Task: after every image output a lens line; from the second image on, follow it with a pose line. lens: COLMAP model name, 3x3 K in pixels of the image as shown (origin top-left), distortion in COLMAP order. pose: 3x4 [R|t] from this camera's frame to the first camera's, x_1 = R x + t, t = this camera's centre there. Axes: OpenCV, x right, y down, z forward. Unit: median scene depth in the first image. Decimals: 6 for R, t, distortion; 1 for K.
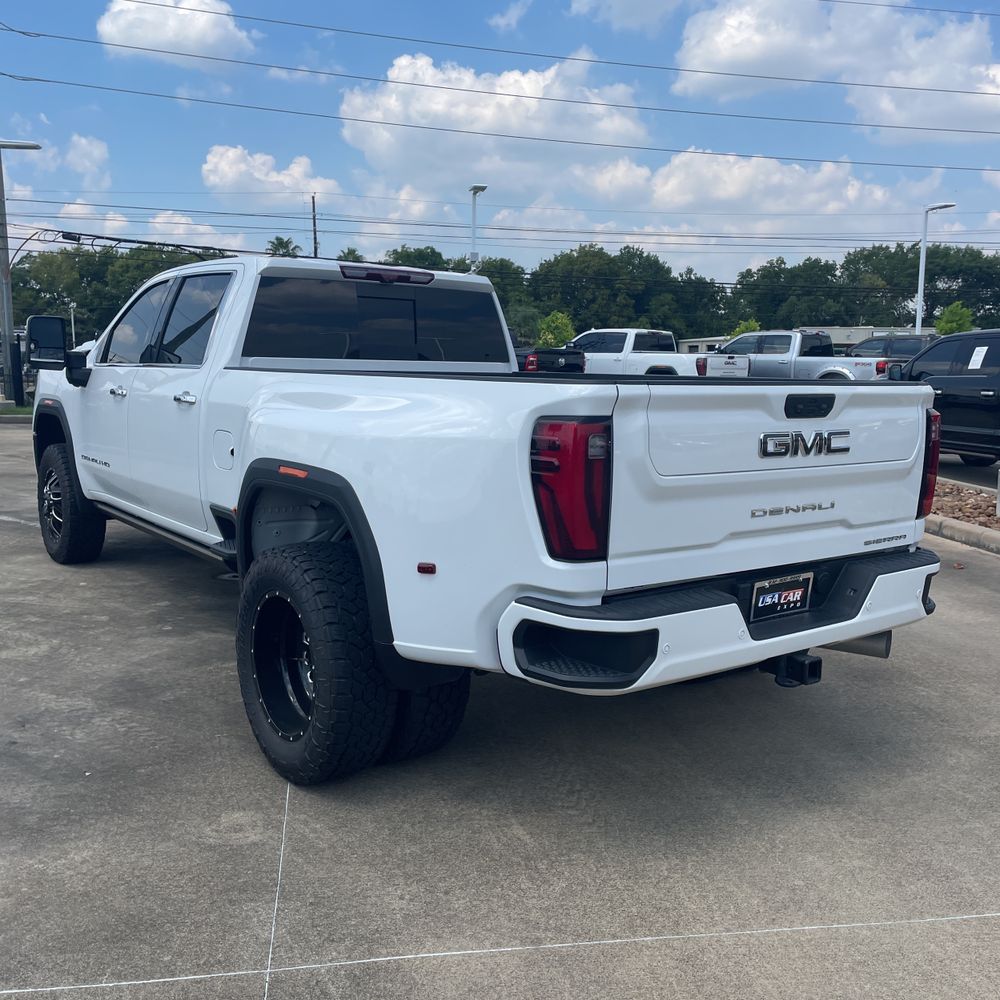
lens RADIAL K [[1014.9, 0, 499.8], [0, 1014.9, 494.9], [0, 0, 1]] dist [0.038730, 0.000000]
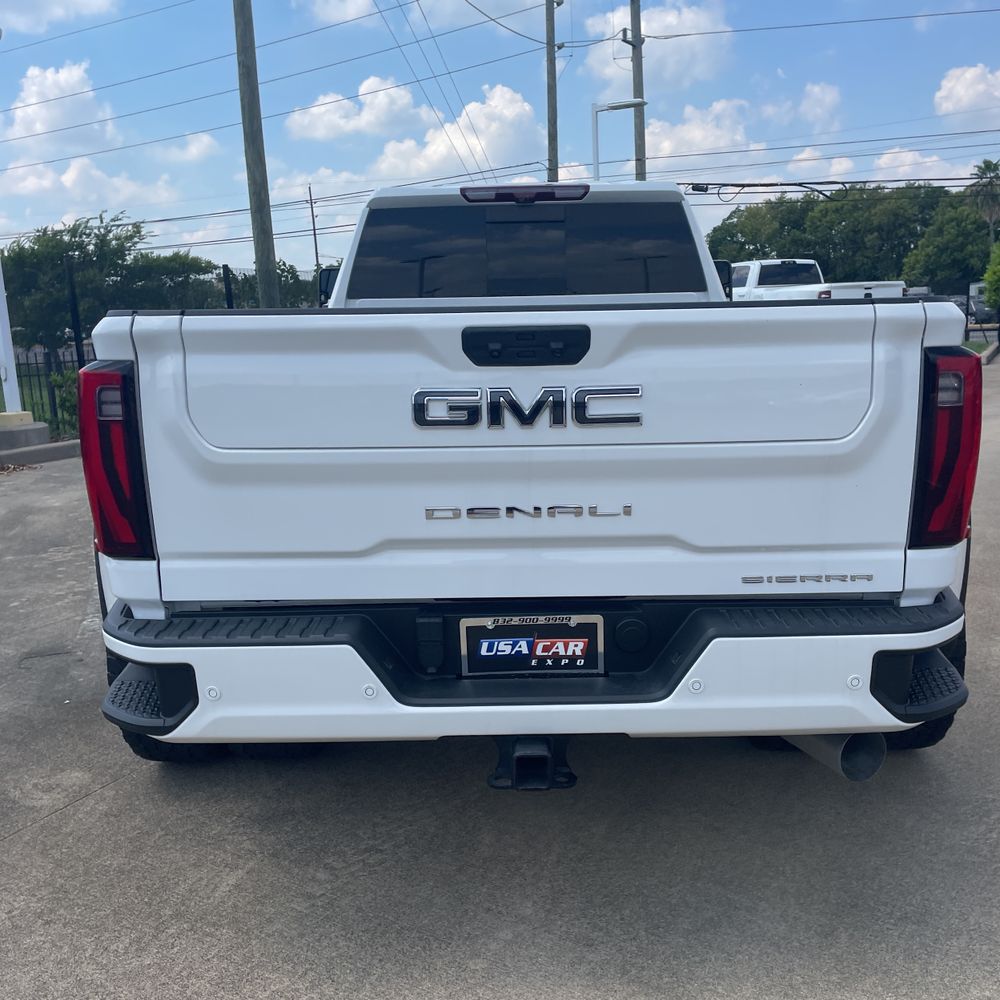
lens RADIAL K [[1014.9, 0, 497.8], [0, 1014.9, 507.7], [0, 0, 1]] dist [0.038730, 0.000000]
pose [[0.795664, 0.084191, -0.599859, 0.638673], [-0.045297, 0.995791, 0.079678, -0.036625], [0.604042, -0.036225, 0.796129, 0.484885]]
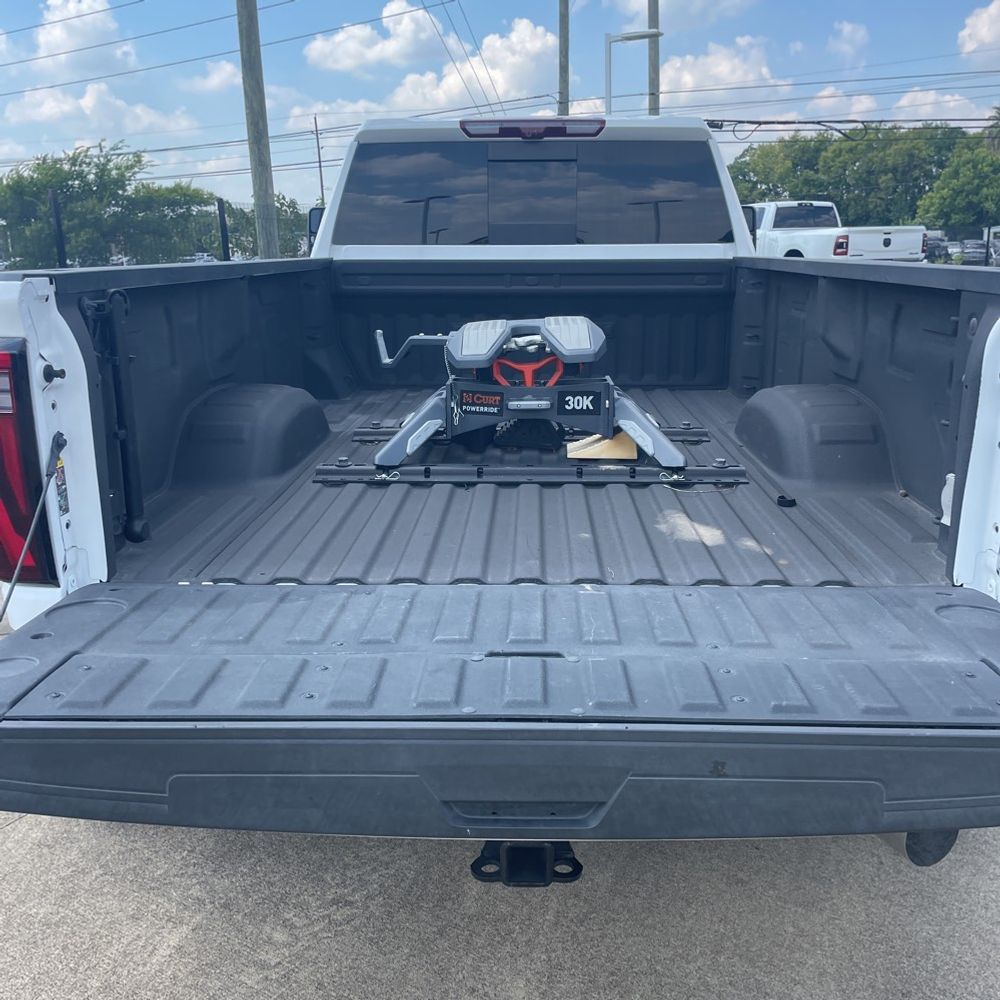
lens RADIAL K [[1014.9, 0, 499.0], [0, 1014.9, 499.3], [0, 0, 1]] dist [0.038730, 0.000000]
pose [[0.792854, 0.127169, -0.595995, 0.561633], [-0.061114, 0.989647, 0.129863, -0.067058], [0.606339, -0.066539, 0.792417, 0.592861]]
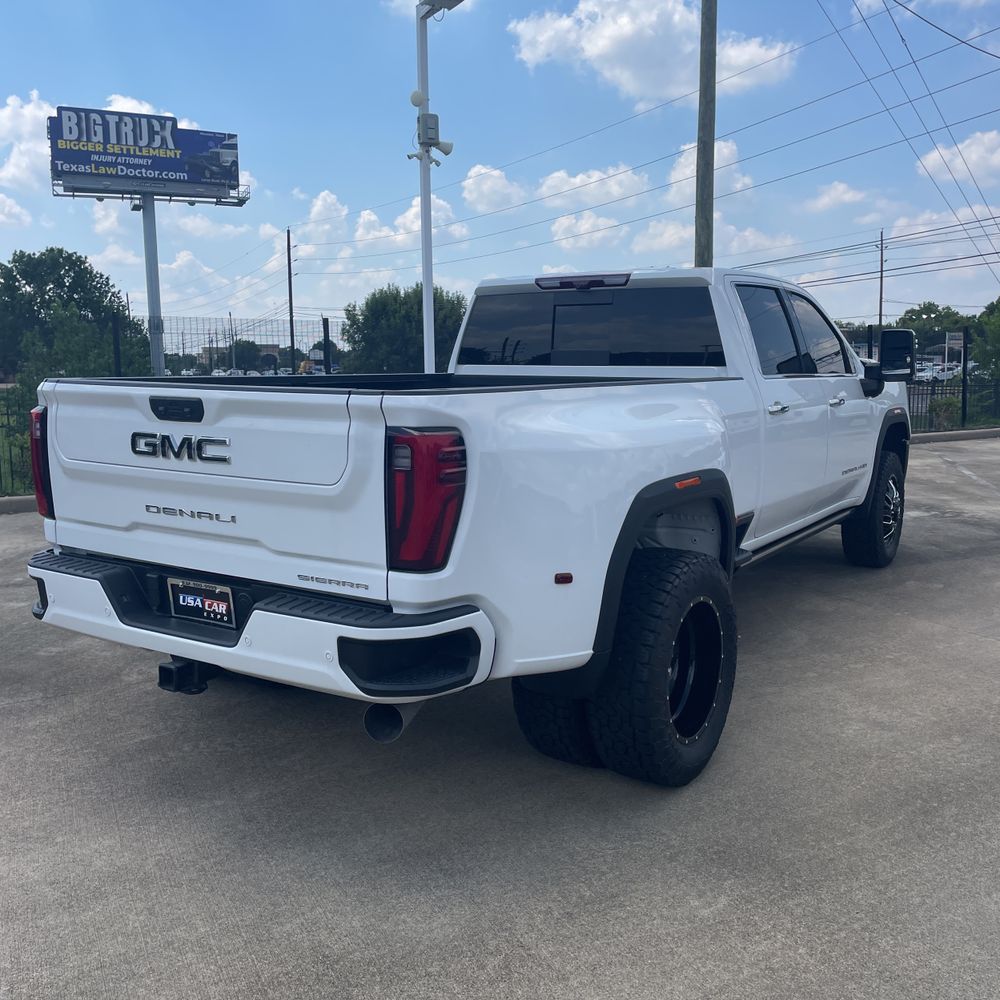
lens RADIAL K [[1014.9, 0, 502.3], [0, 1014.9, 496.6], [0, 0, 1]] dist [0.038730, 0.000000]
pose [[0.348653, 0.113428, -0.930363, 1.291133], [-0.120417, 0.989844, 0.075554, -0.111424], [0.929484, 0.085689, 0.358771, 0.913293]]
